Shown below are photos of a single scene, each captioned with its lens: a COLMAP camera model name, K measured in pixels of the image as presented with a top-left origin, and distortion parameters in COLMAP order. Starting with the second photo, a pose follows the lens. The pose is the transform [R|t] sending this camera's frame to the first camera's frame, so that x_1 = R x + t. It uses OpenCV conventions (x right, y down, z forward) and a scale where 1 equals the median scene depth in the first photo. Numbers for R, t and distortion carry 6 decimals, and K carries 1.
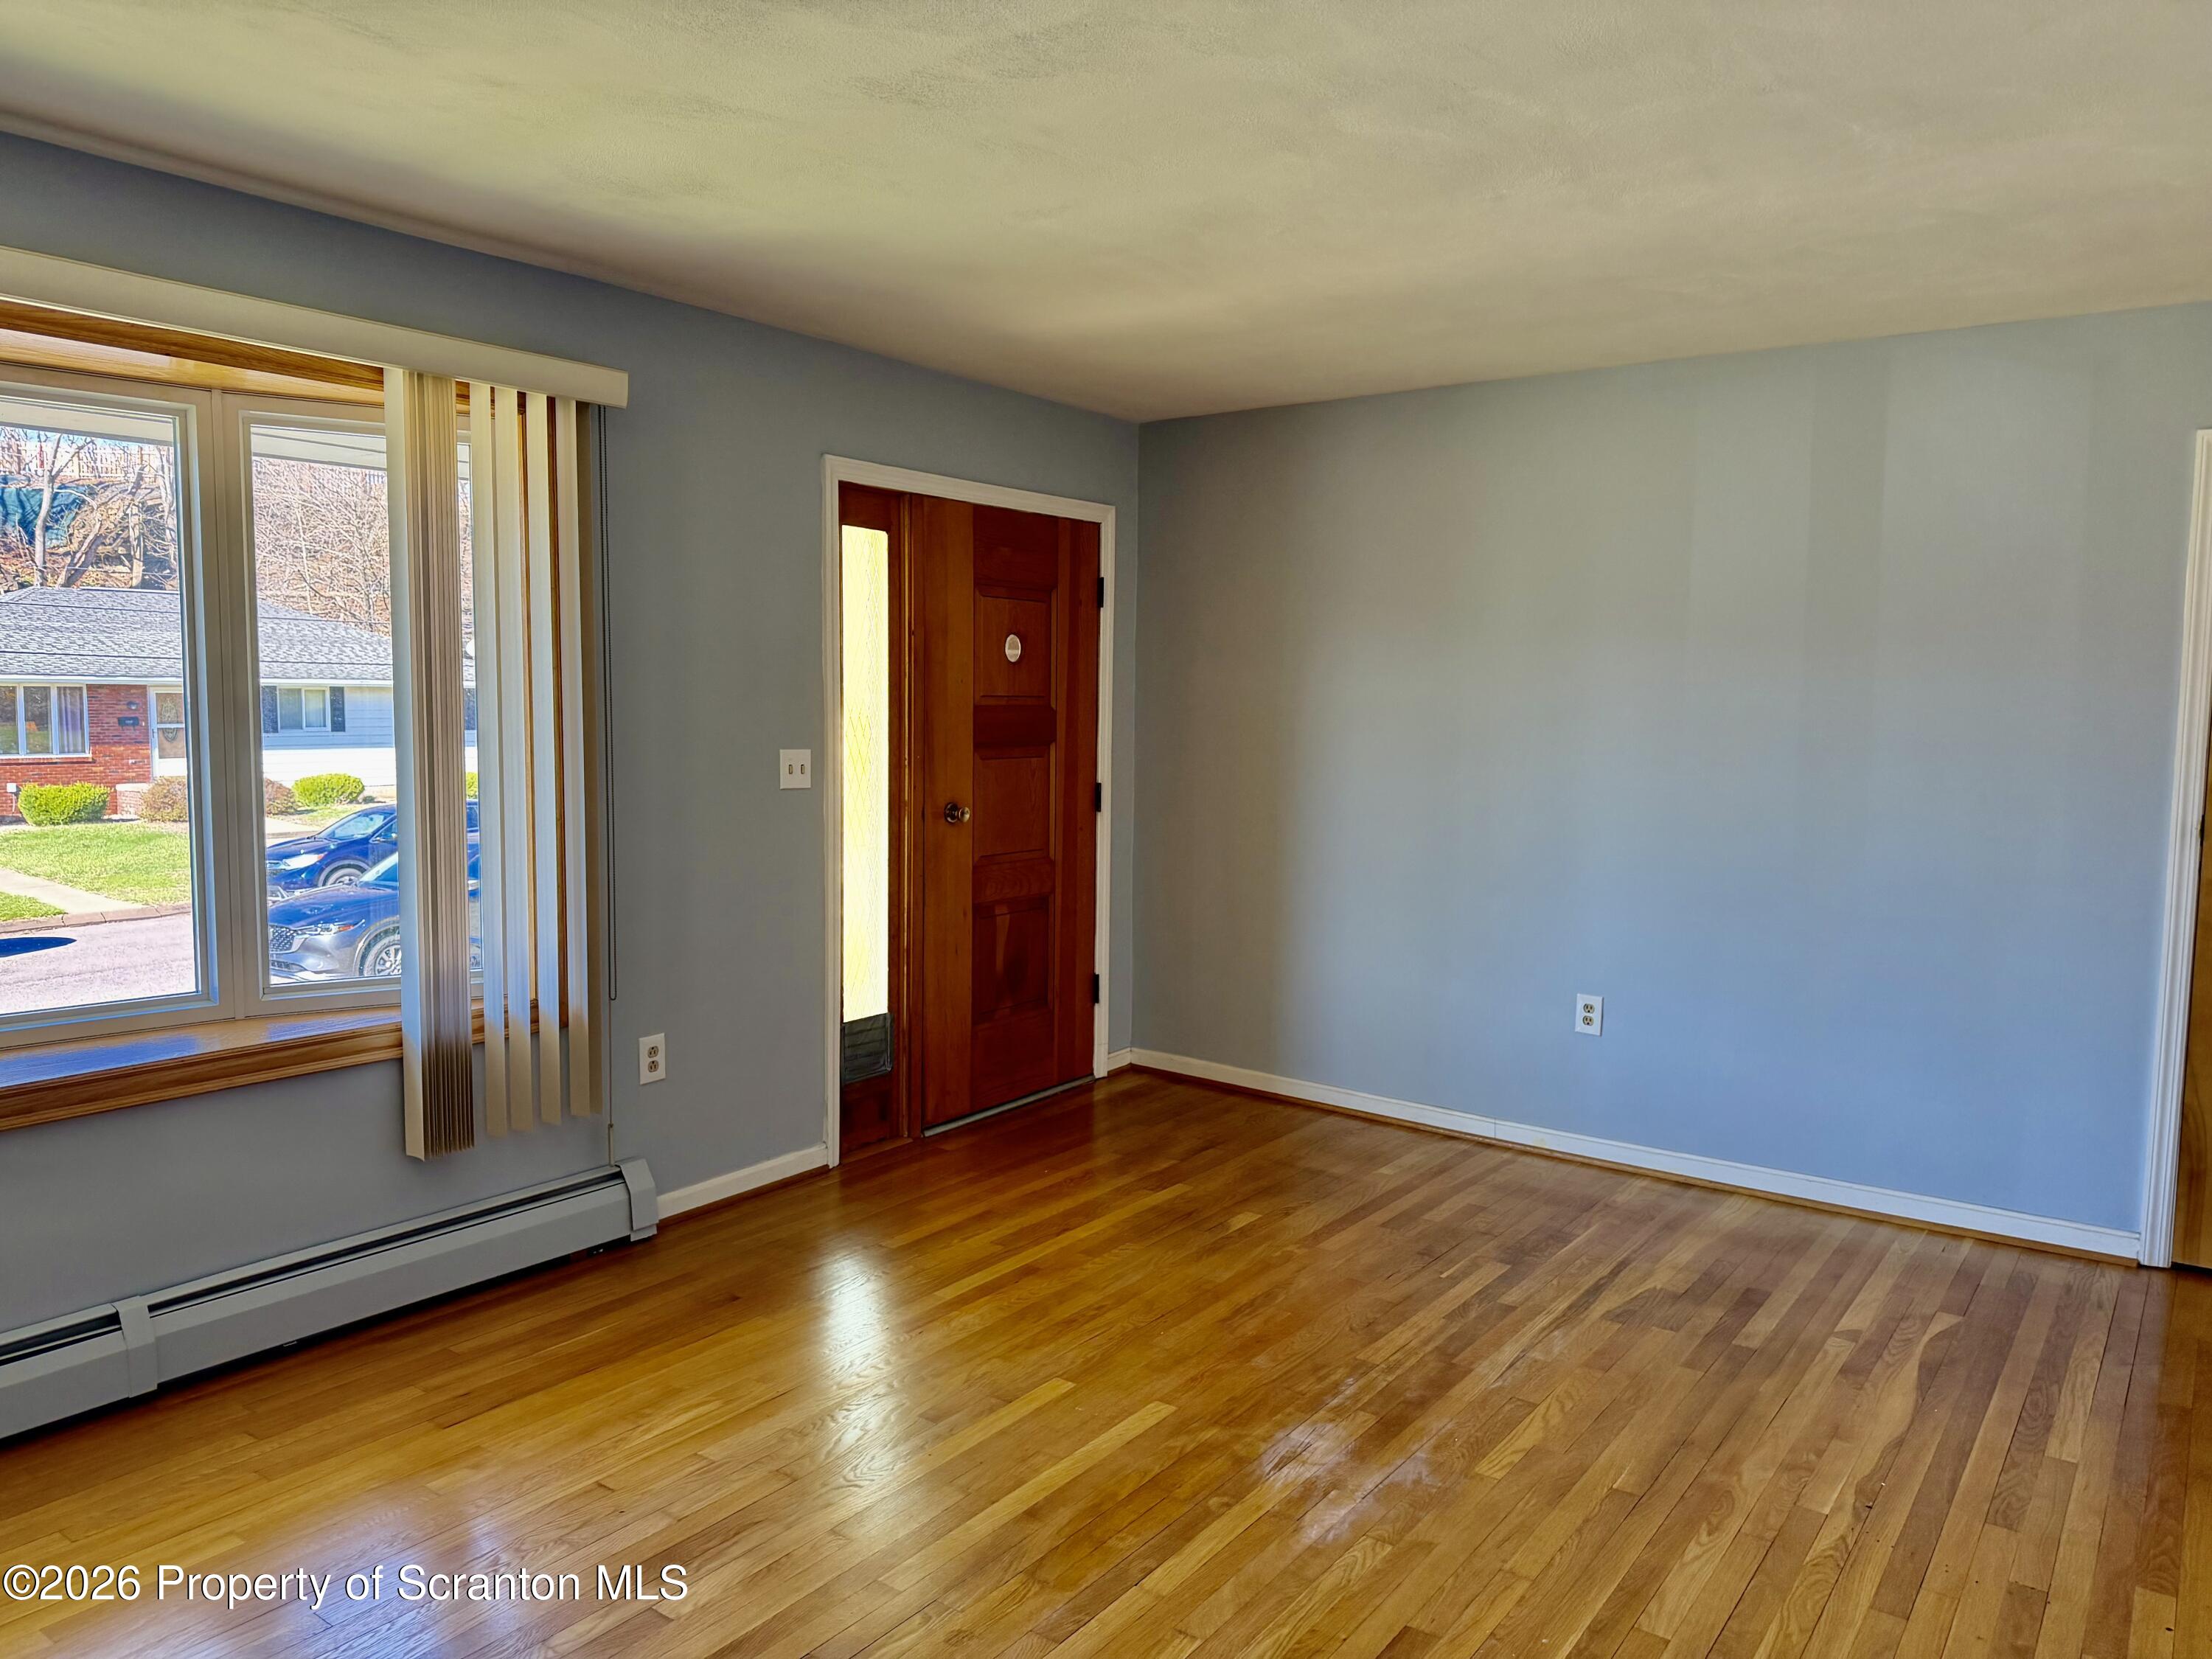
lens RADIAL K [[1542.4, 0, 1103.6], [0, 1542.4, 831.2], [0, 0, 1]] dist [0.053503, -0.057627]
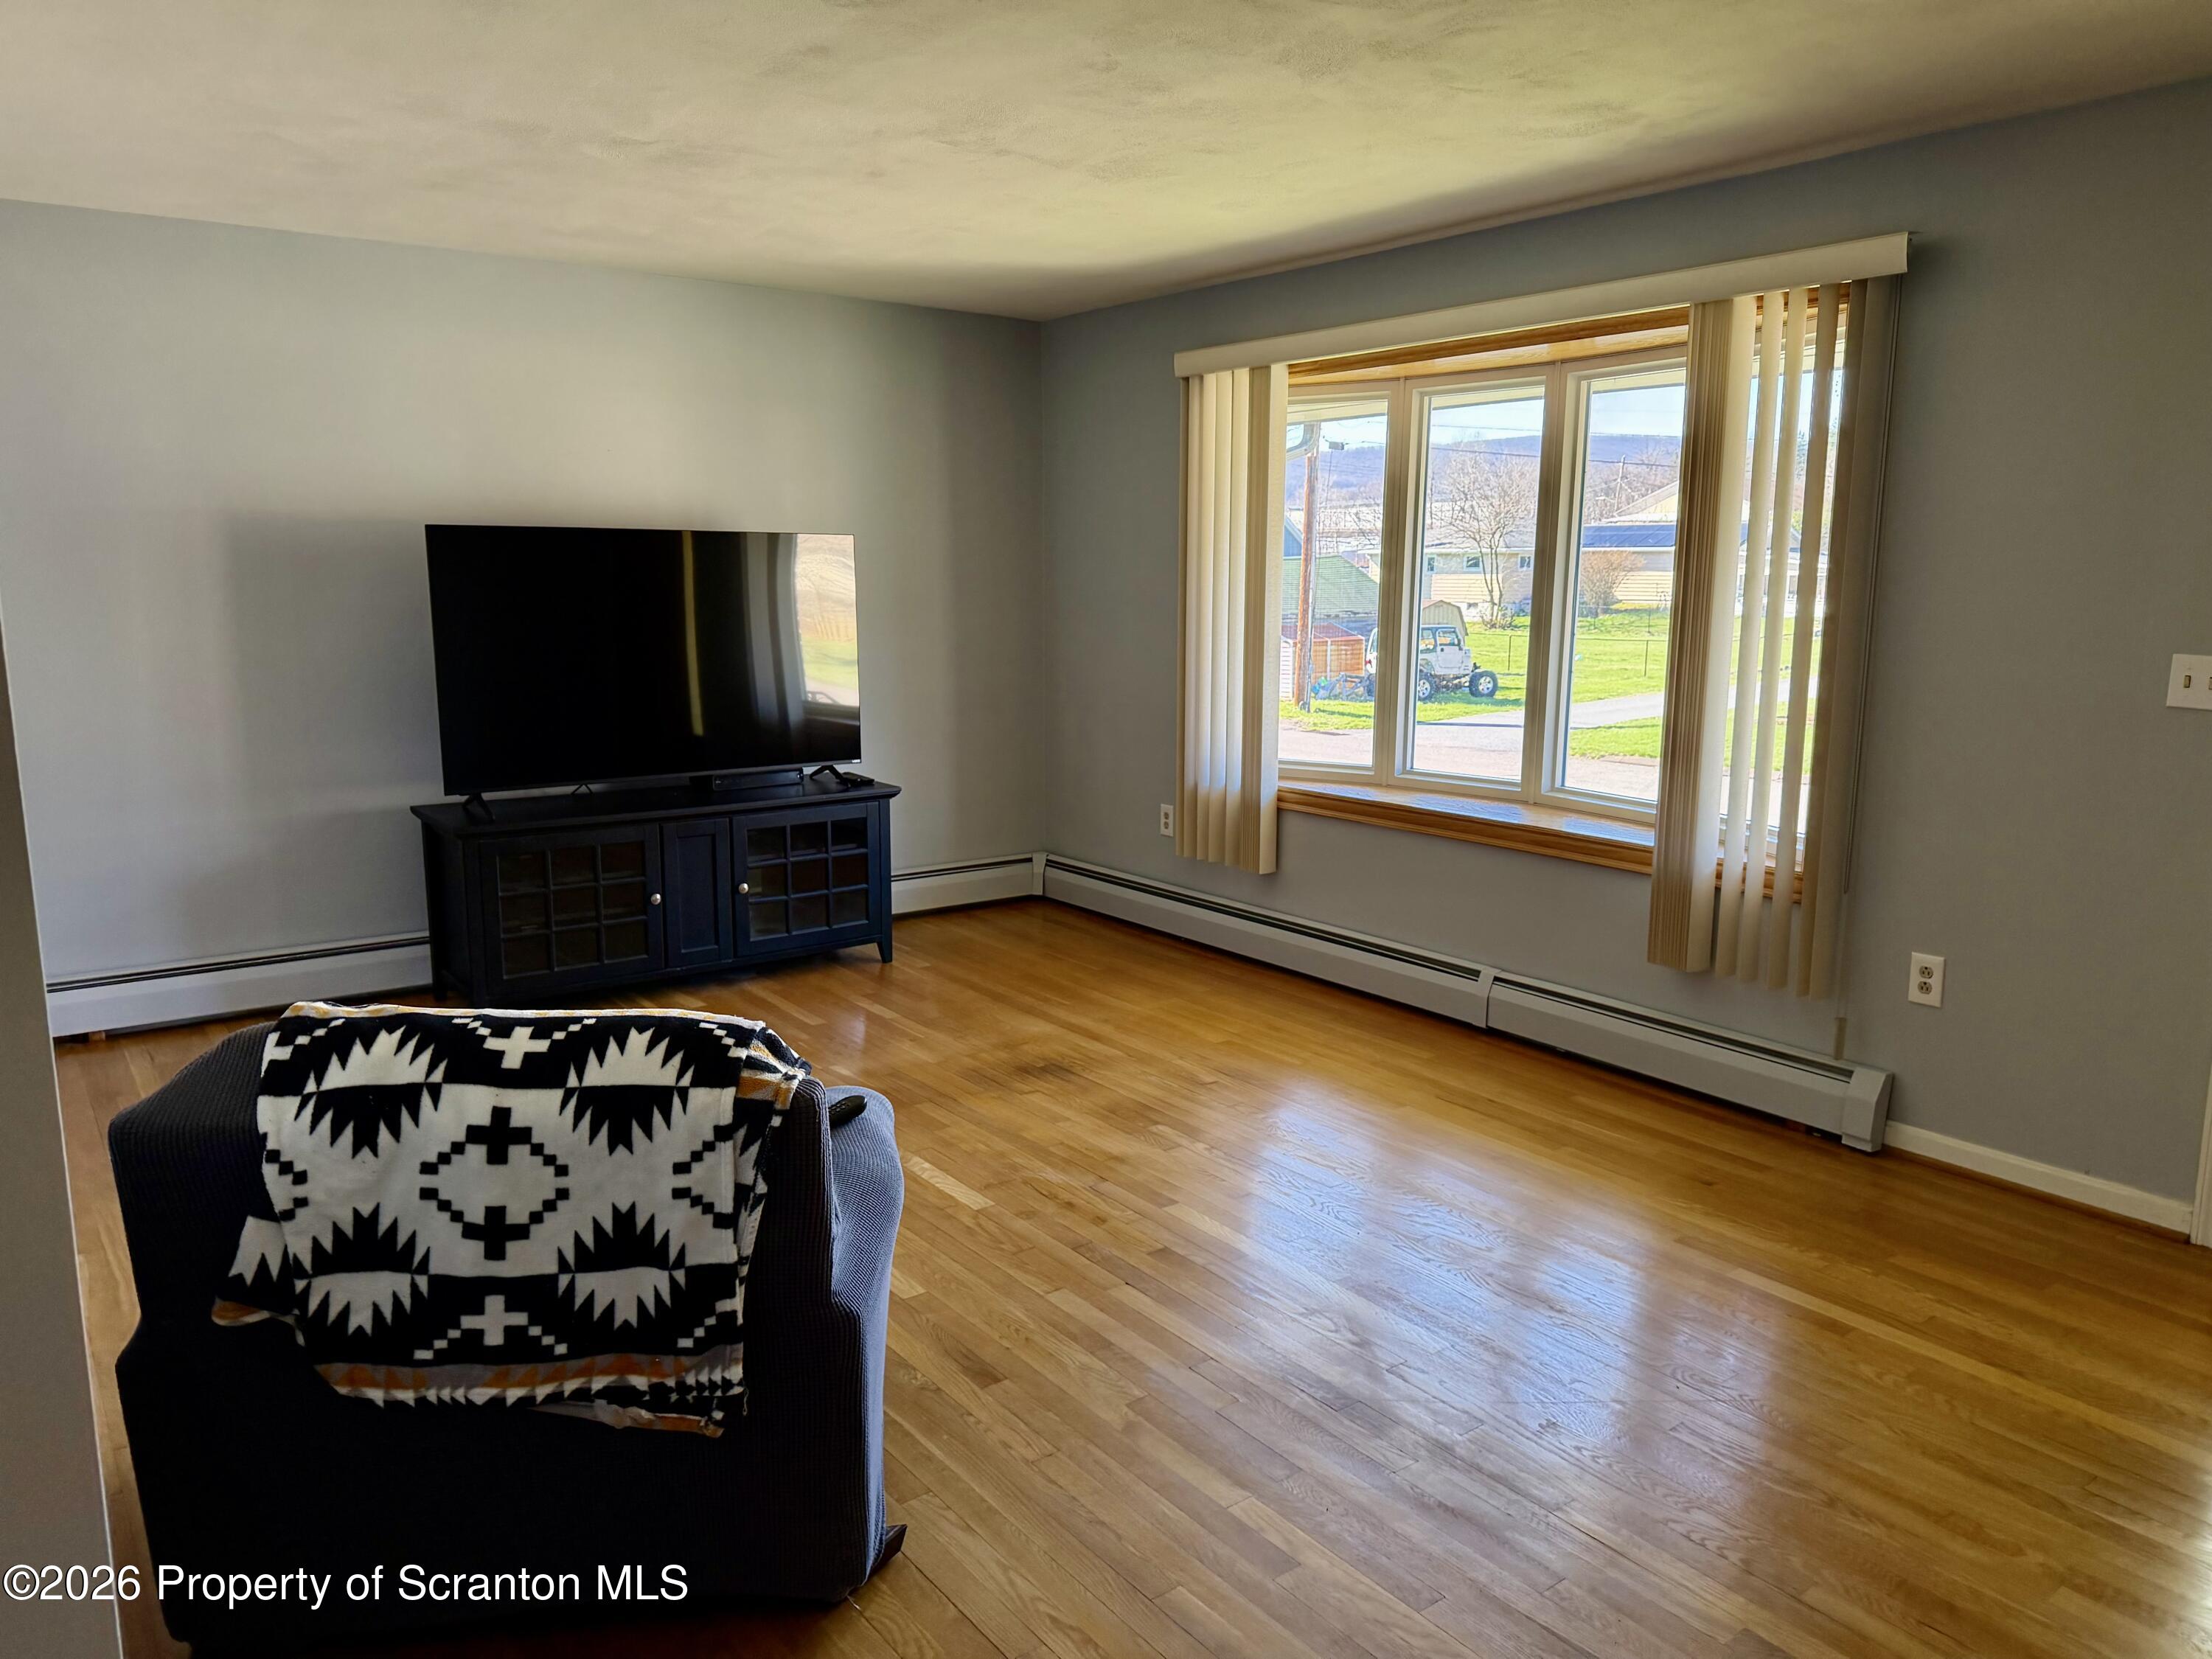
lens RADIAL K [[1542.4, 0, 1095.2], [0, 1542.4, 823.6], [0, 0, 1]] dist [0.053503, -0.057627]
pose [[-0.282635, 0.139470, -0.949034, 0.812964], [-0.100862, 0.979567, 0.173996, -0.062256], [0.953910, 0.144899, -0.262792, 0.870210]]
